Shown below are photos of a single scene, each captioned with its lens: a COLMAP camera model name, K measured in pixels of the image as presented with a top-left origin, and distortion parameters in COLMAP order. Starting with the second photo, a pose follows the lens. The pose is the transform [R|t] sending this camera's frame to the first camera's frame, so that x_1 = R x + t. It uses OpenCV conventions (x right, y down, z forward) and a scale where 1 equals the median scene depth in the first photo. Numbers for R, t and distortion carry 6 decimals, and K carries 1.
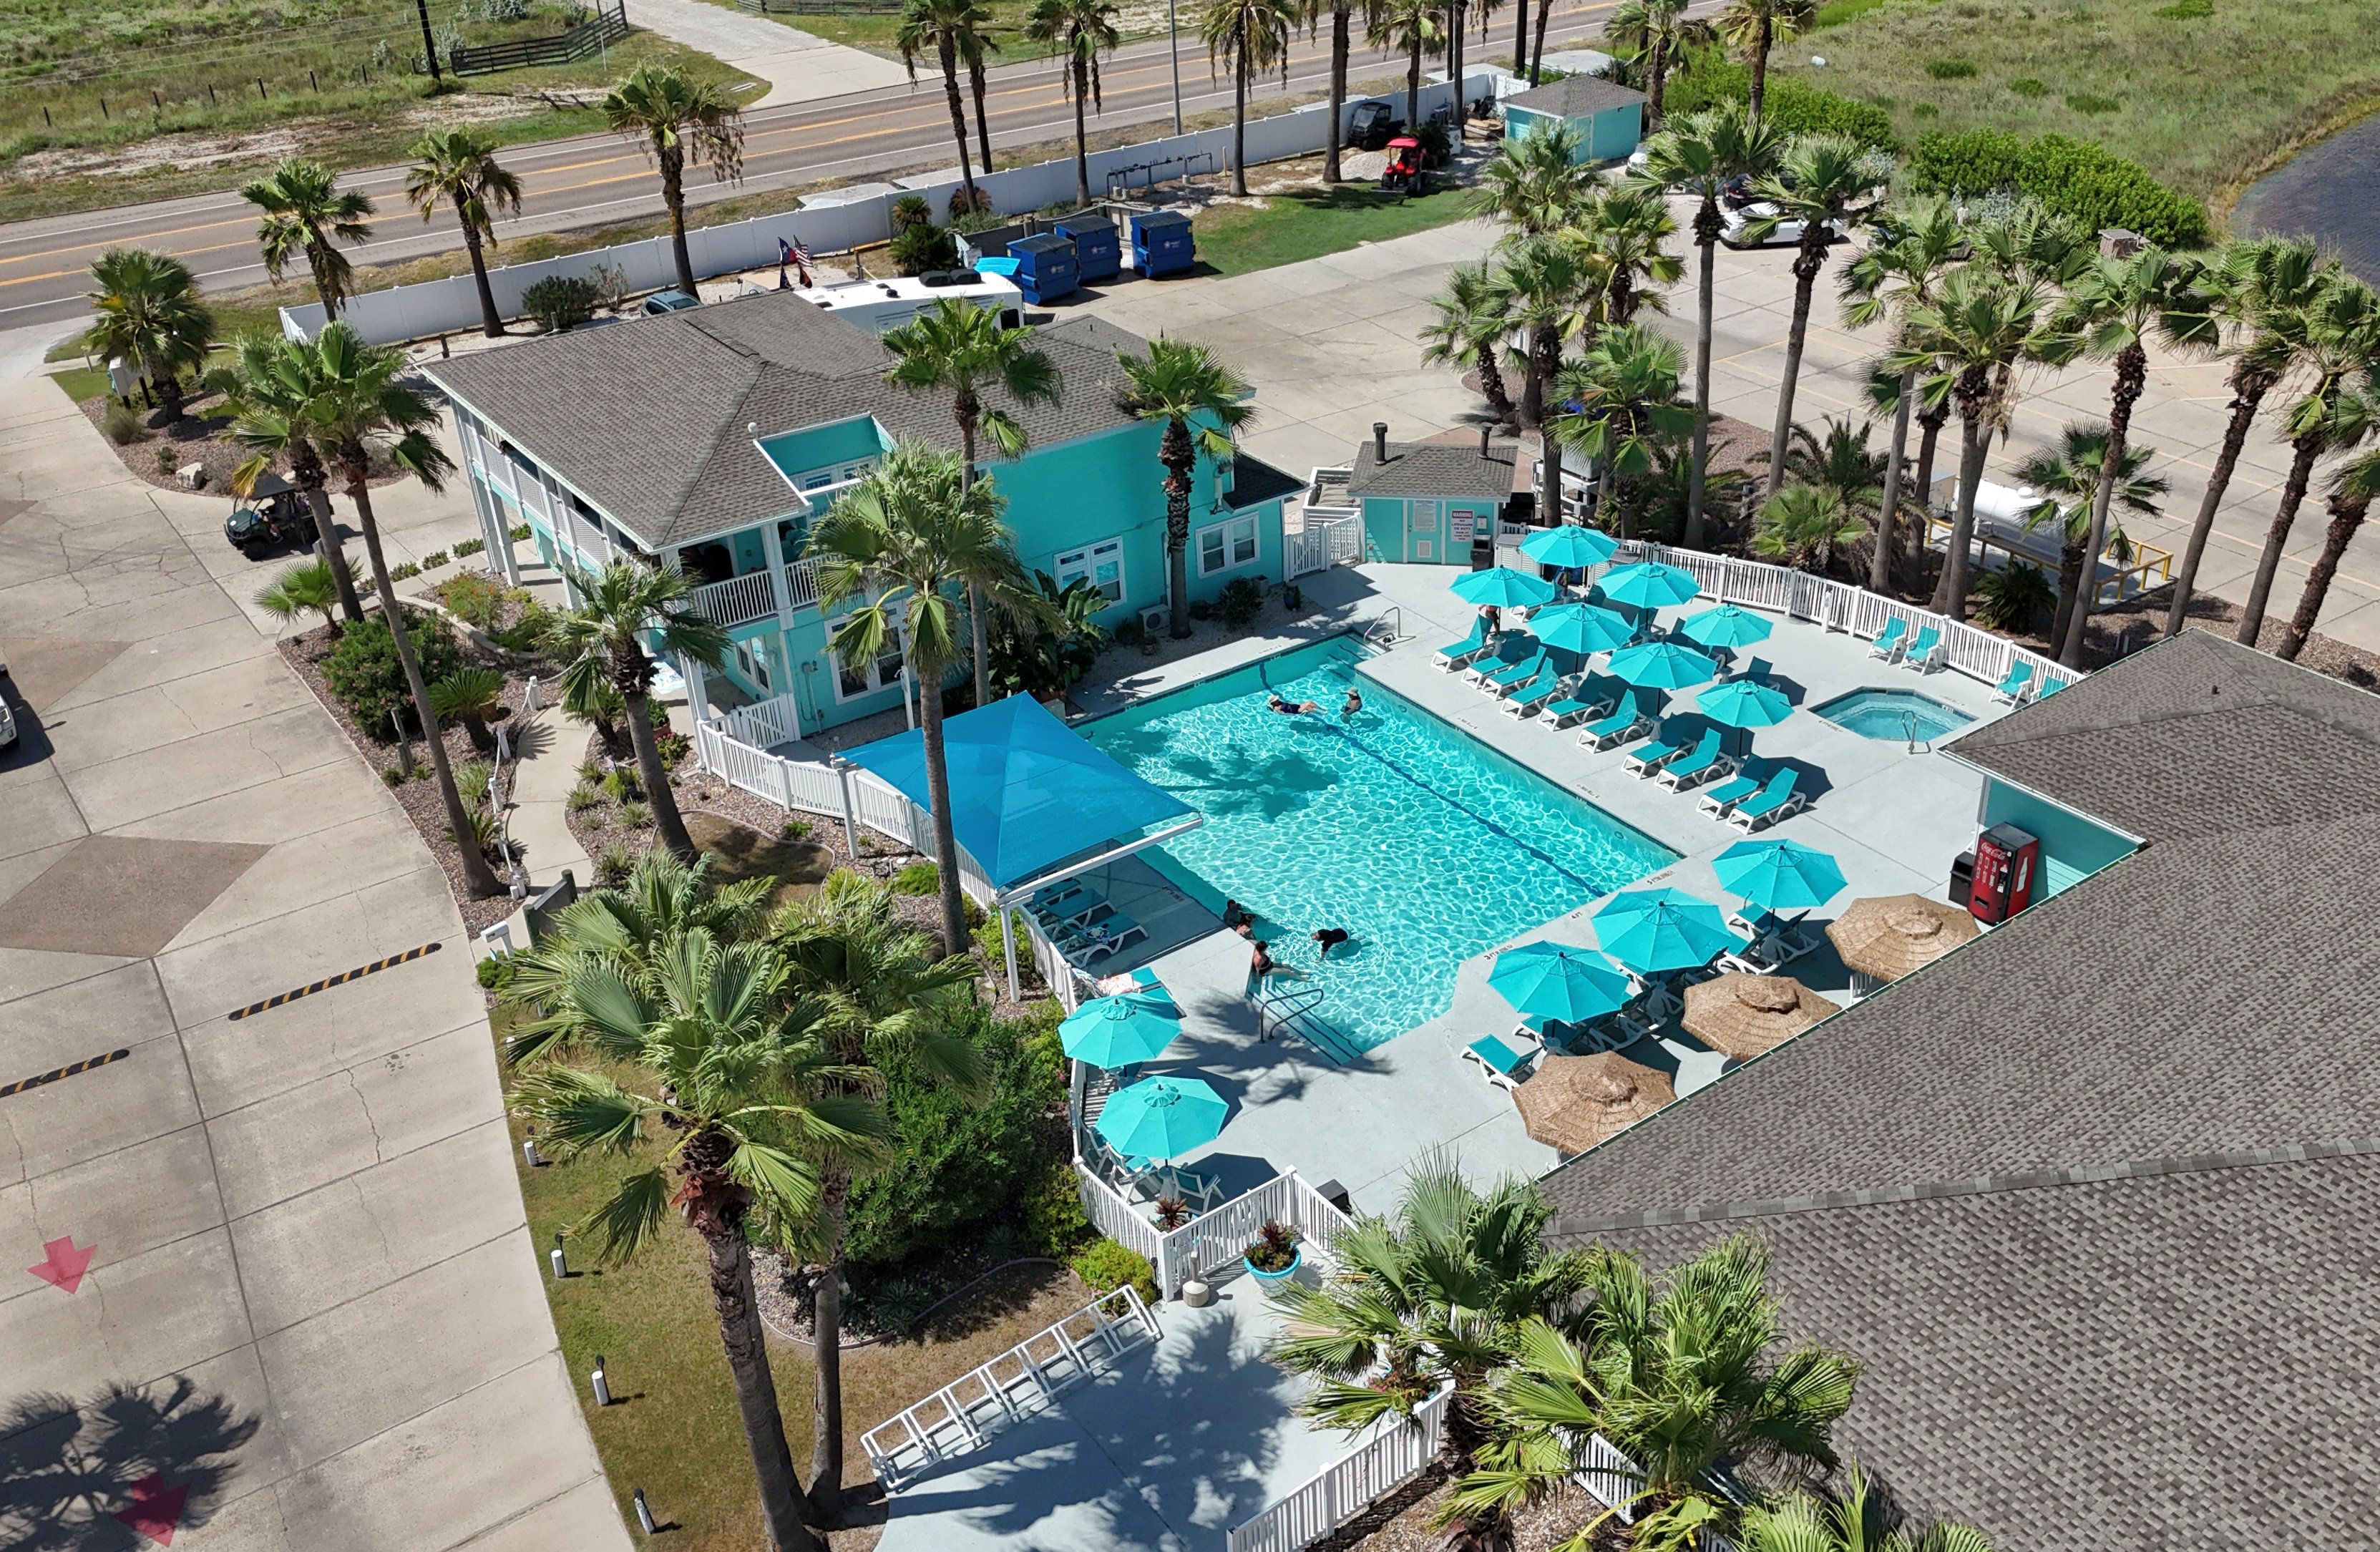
lens RADIAL K [[1835.3, 0, 1190.0], [0, 1835.3, 776.0], [0, 0, 1]] dist [0.000609, 0.000344]
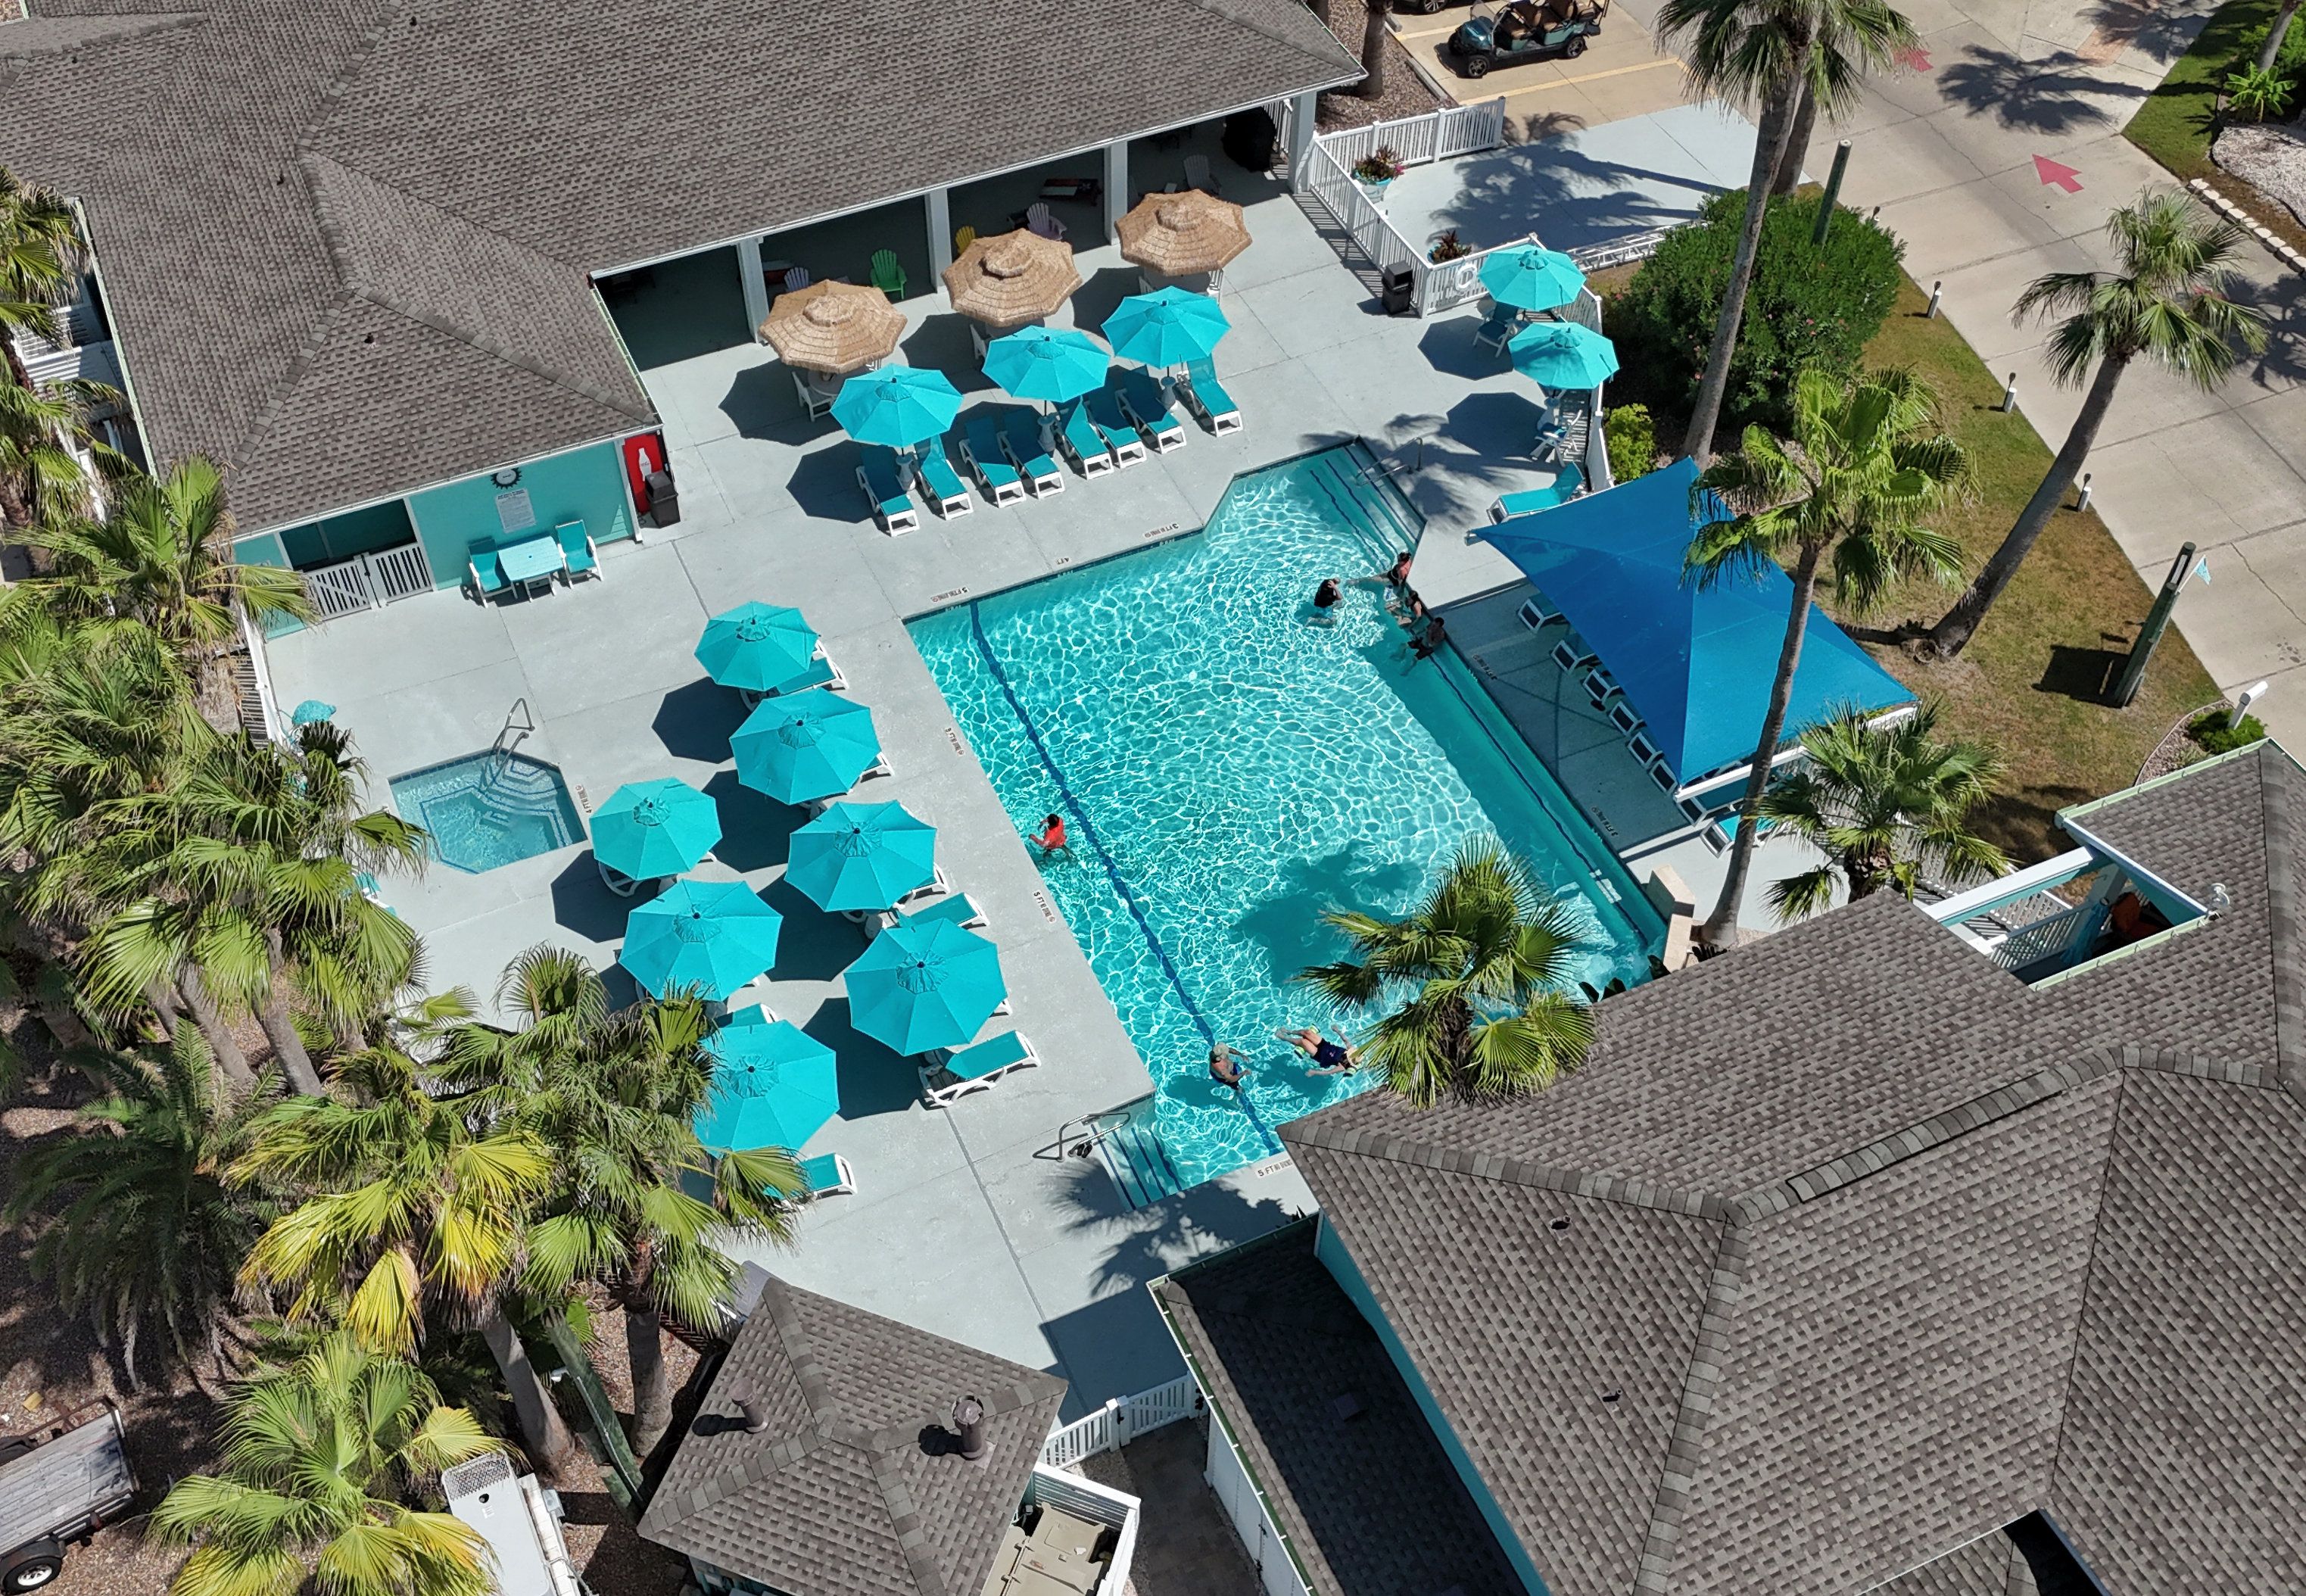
lens RADIAL K [[2231.9, 0, 1153.0], [0, 2231.9, 798.0], [0, 0, 1]] dist [-0.004284, -0.003094]
pose [[-0.986980, -0.109898, 0.117443, 0.016962], [0.099330, 0.157839, 0.982456, -1.005733], [-0.126508, 0.981330, -0.144868, 1.276949]]
